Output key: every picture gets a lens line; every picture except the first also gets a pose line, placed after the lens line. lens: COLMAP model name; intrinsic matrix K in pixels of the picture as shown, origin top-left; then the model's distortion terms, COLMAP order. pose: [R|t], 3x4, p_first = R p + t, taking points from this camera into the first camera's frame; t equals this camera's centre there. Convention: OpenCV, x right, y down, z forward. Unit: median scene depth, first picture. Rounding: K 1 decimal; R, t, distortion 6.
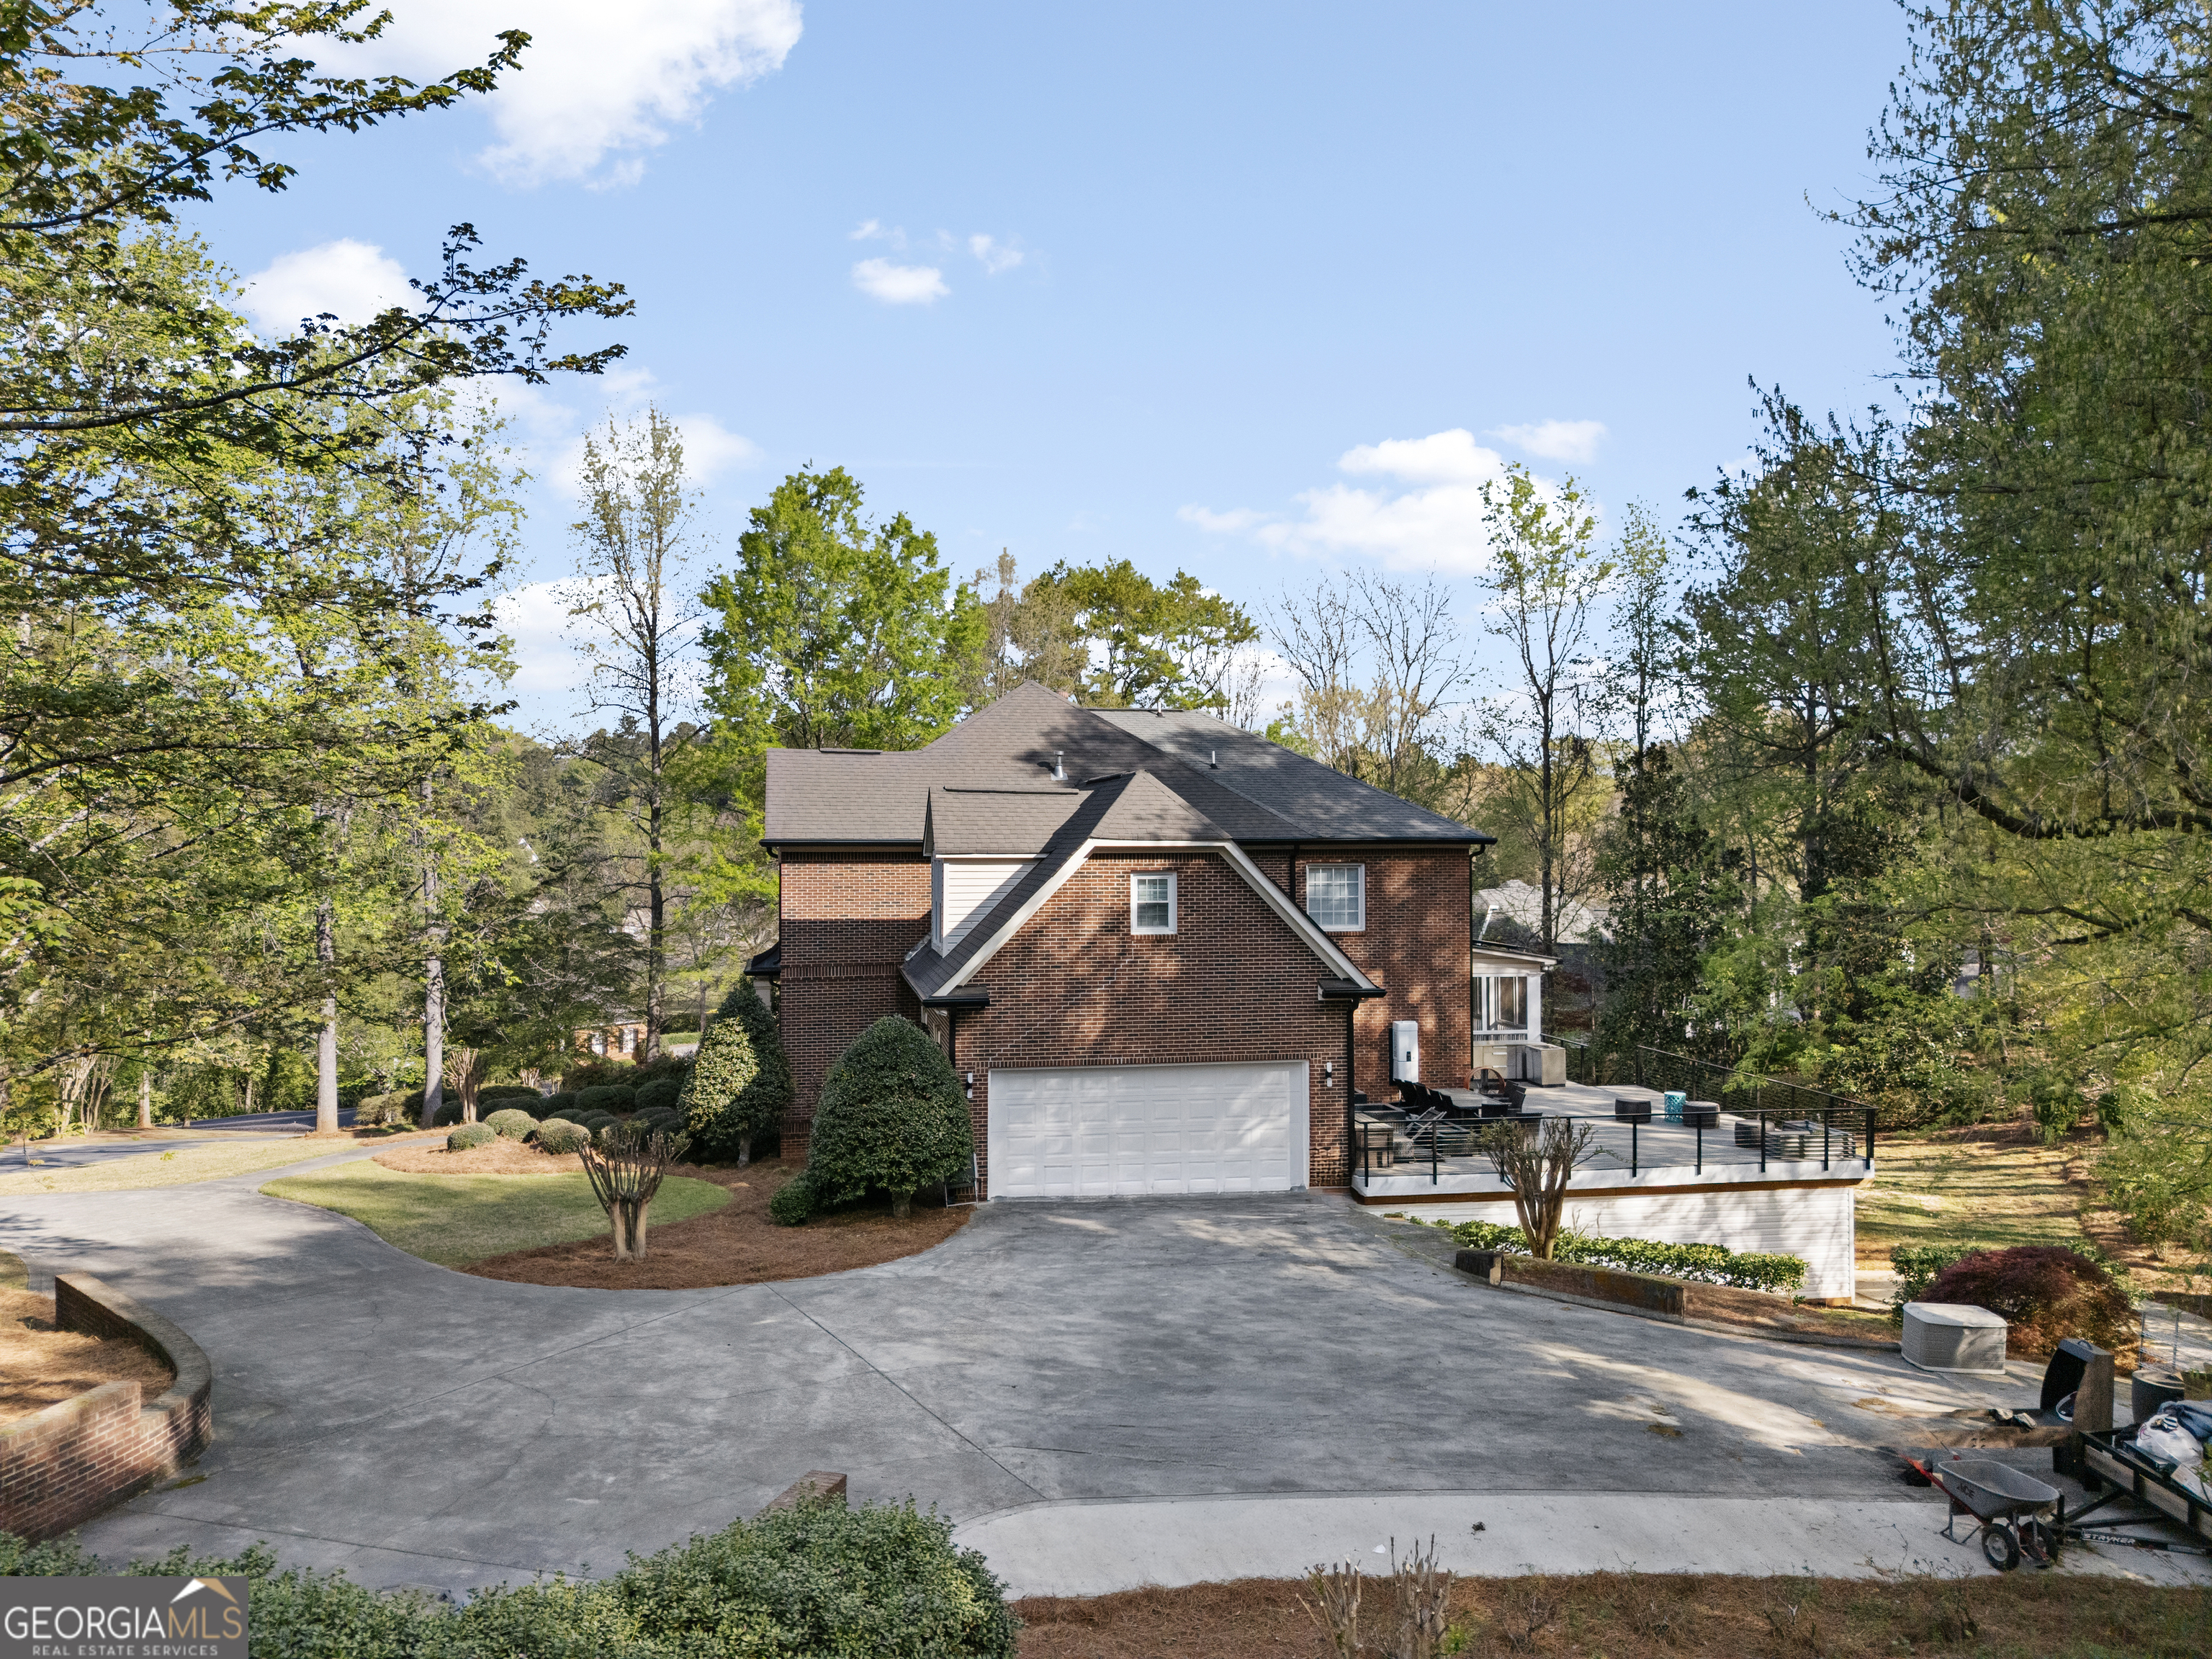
lens RADIAL K [[1578.1, 0, 1106.0], [0, 1578.1, 829.5], [0, 0, 1]] dist [0.183700, -0.303448]
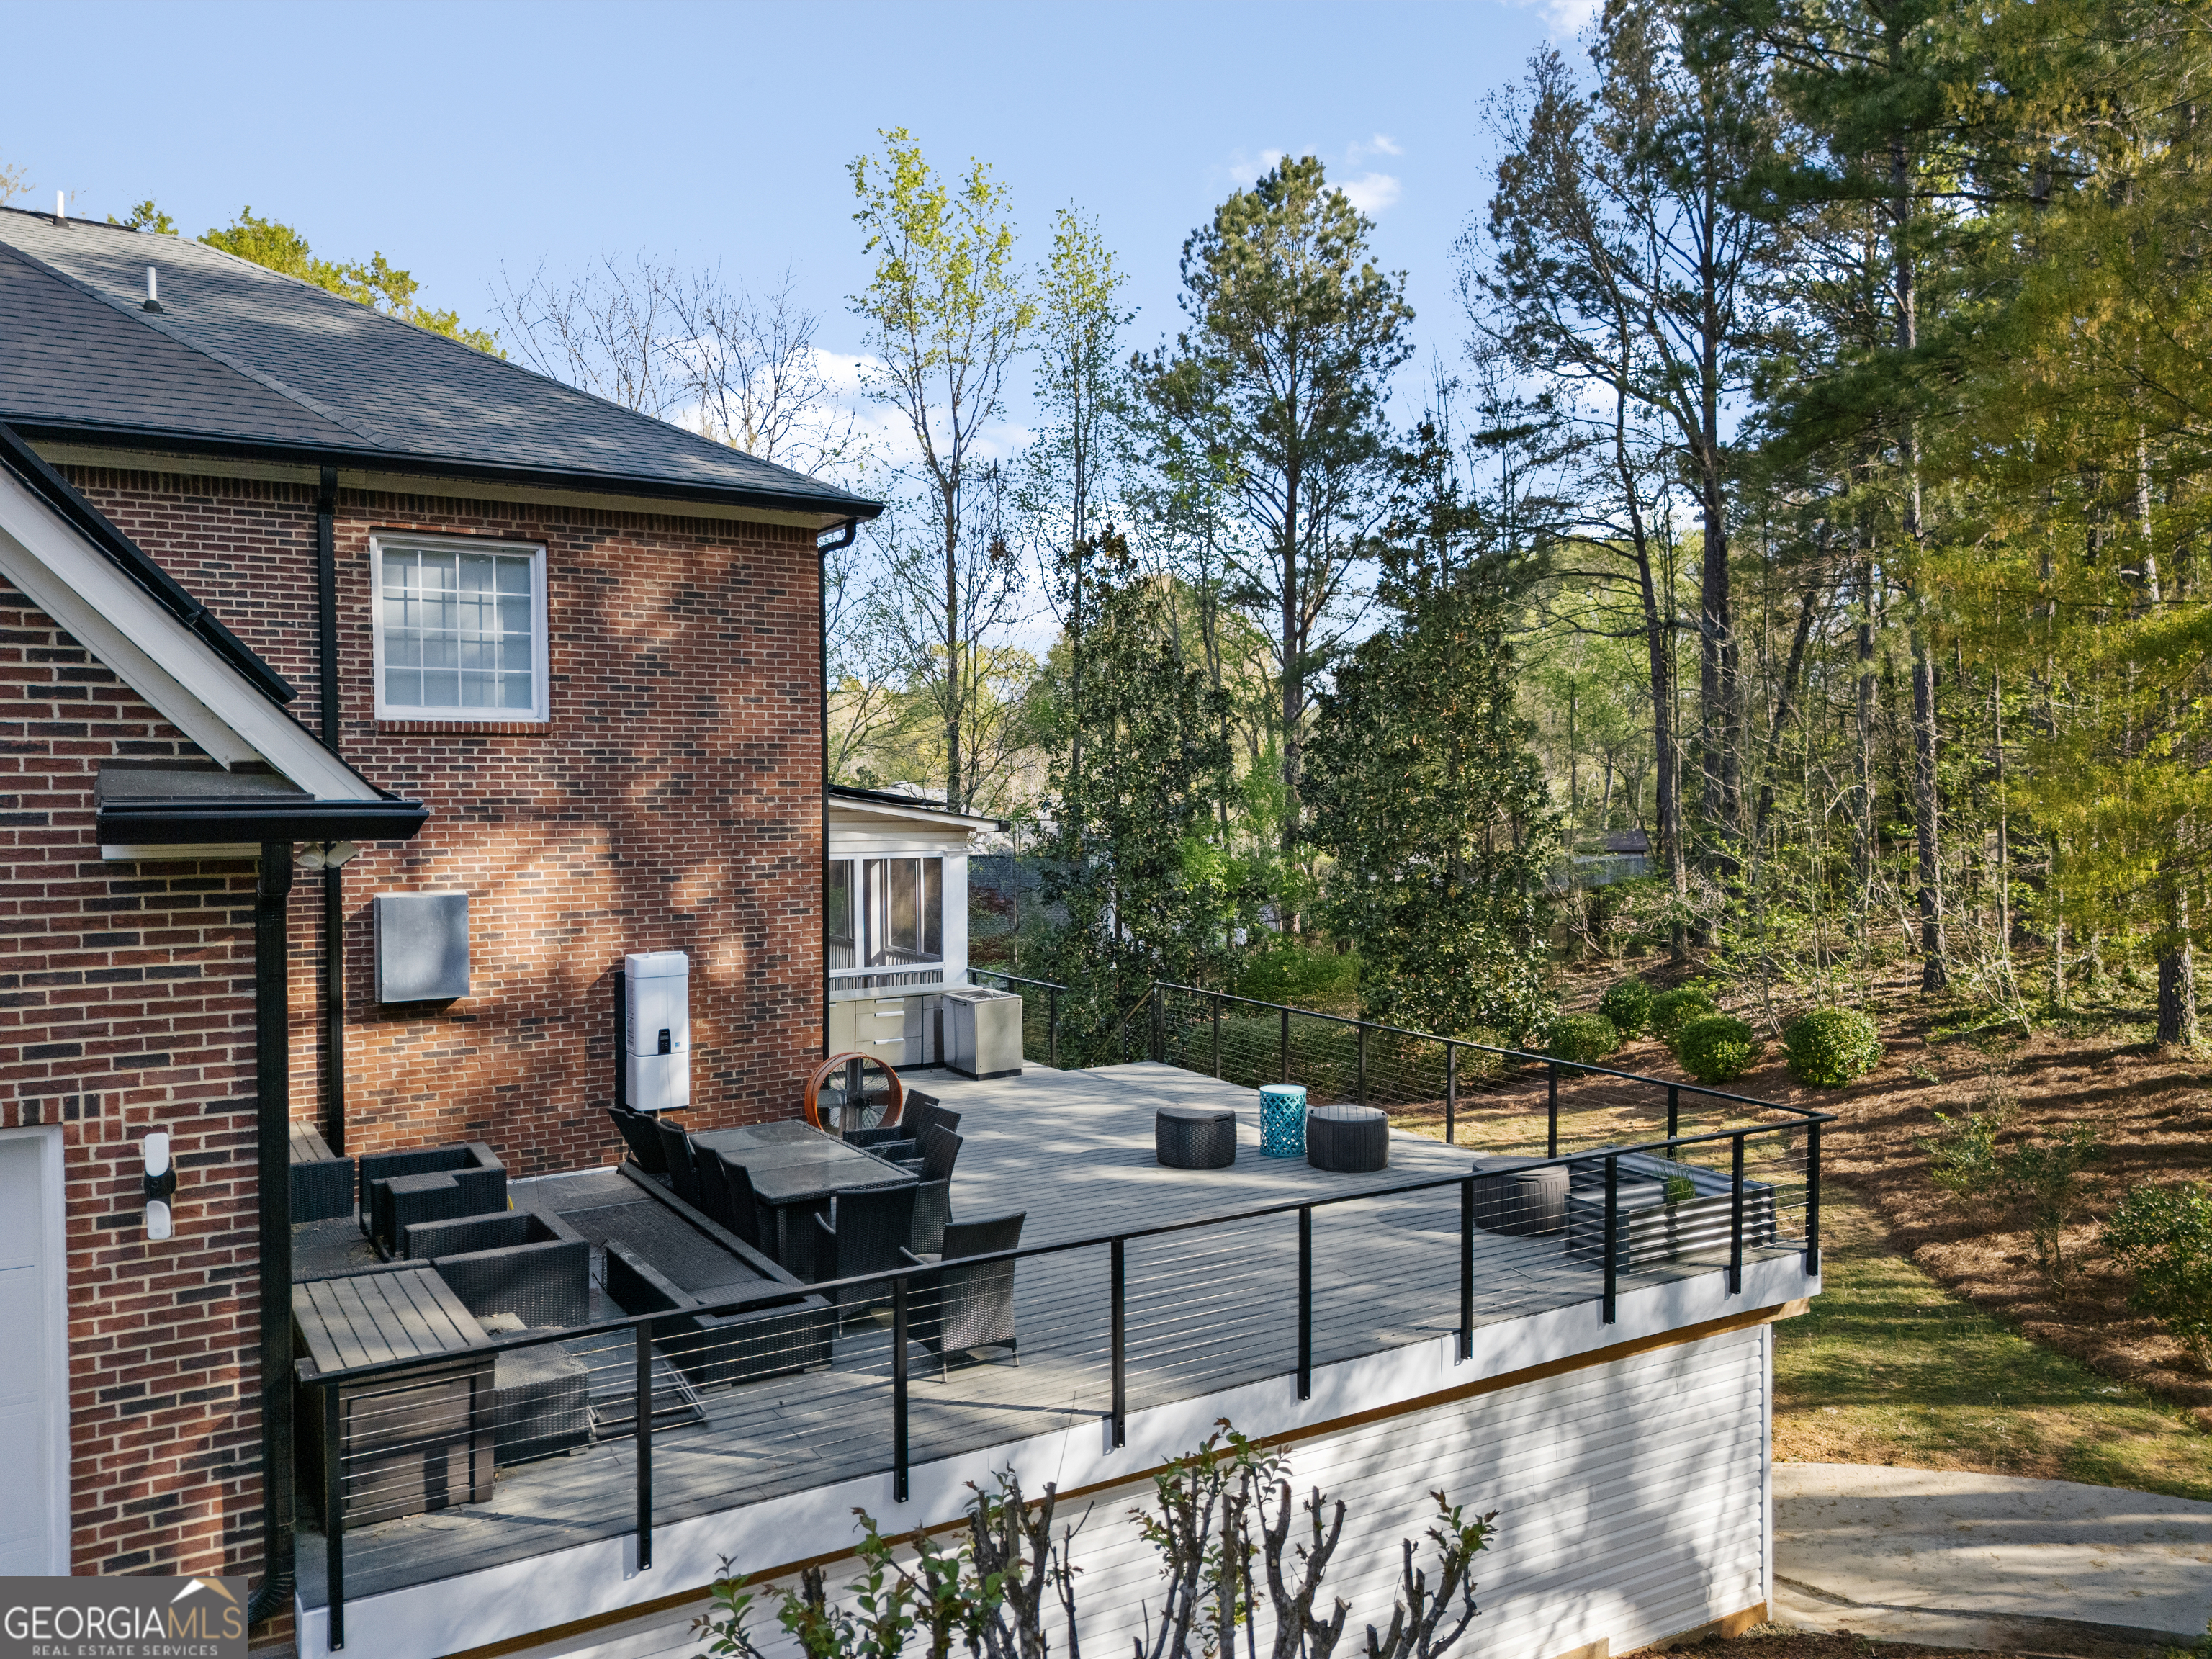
lens RADIAL K [[1578.1, 0, 1106.0], [0, 1578.1, 829.5], [0, 0, 1]] dist [0.183700, -0.303448]
pose [[0.928557, -0.010945, 0.371028, 0.137288], [-0.000816, 0.999503, 0.031528, 0.073463], [-0.371188, -0.029578, 0.928086, 0.563437]]
